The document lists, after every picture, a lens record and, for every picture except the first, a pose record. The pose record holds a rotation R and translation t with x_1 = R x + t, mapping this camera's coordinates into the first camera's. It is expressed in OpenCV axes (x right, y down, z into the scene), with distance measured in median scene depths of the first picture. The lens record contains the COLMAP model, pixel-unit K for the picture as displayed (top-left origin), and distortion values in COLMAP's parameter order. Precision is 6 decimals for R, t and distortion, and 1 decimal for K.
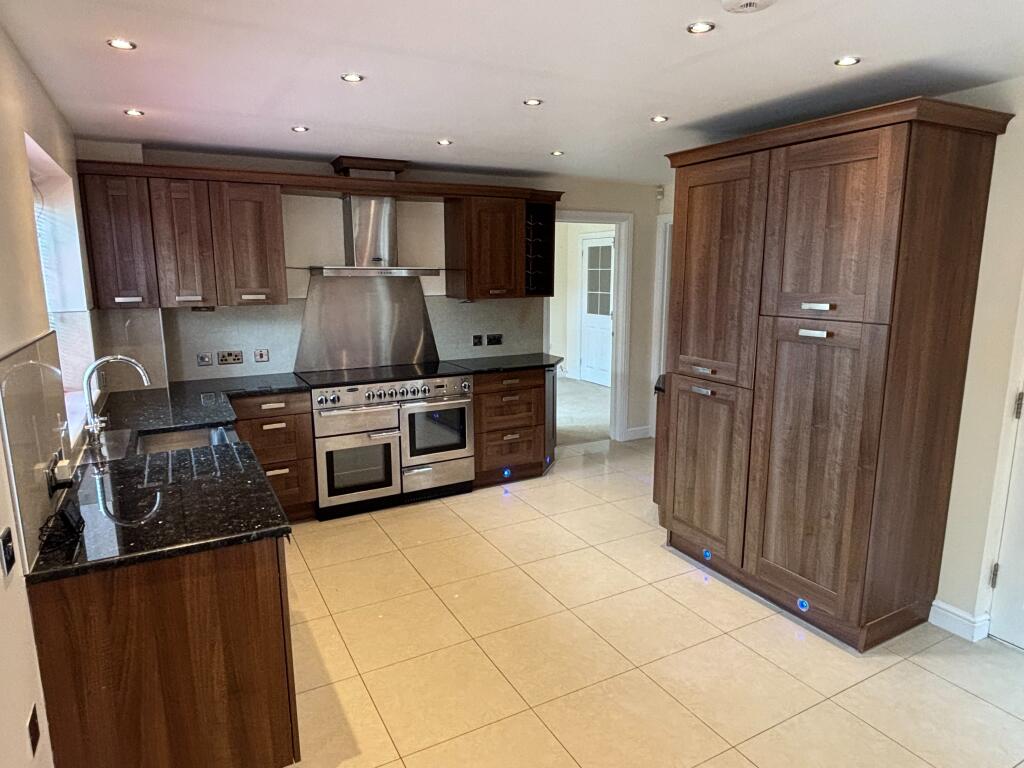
lens RADIAL K [[623.2, 0, 513.9], [0, 623.2, 387.3], [0, 0, 1]] dist [-0.013615, -0.006128]
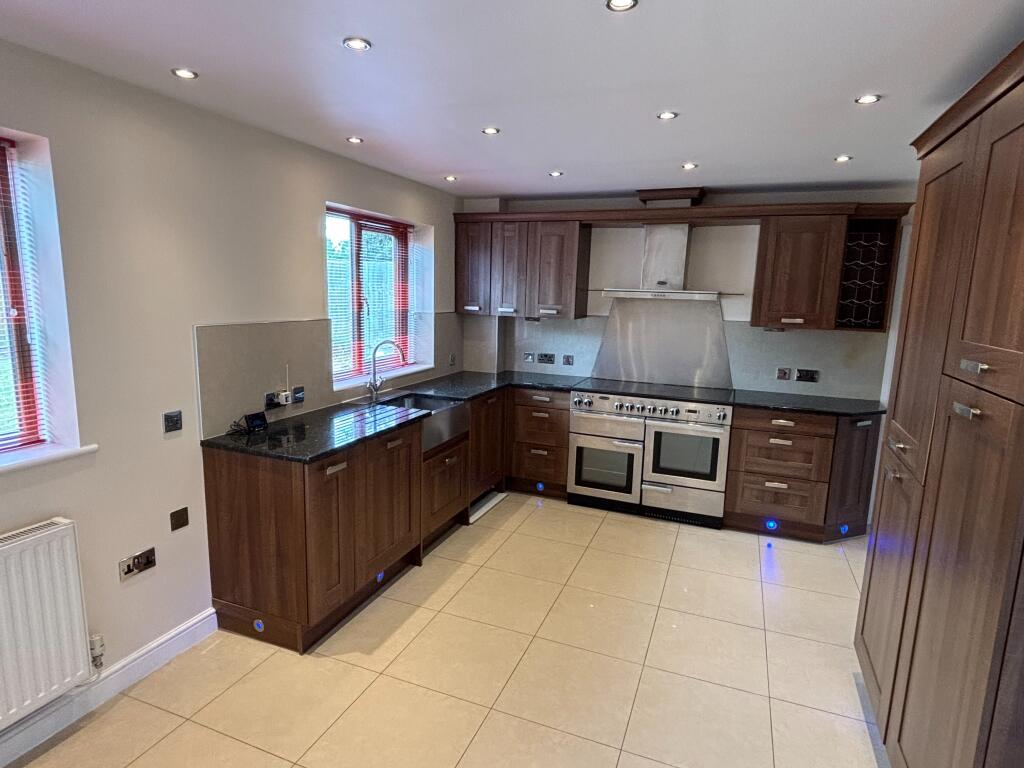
lens RADIAL K [[562.1, 0, 511.2], [0, 562.1, 380.1], [0, 0, 1]] dist [0.019641, -0.001830]
pose [[0.625735, 0.143687, -0.766688, 0.397355], [-0.171355, 0.984199, 0.044599, -0.042876], [0.760982, 0.103469, 0.640469, 0.210549]]
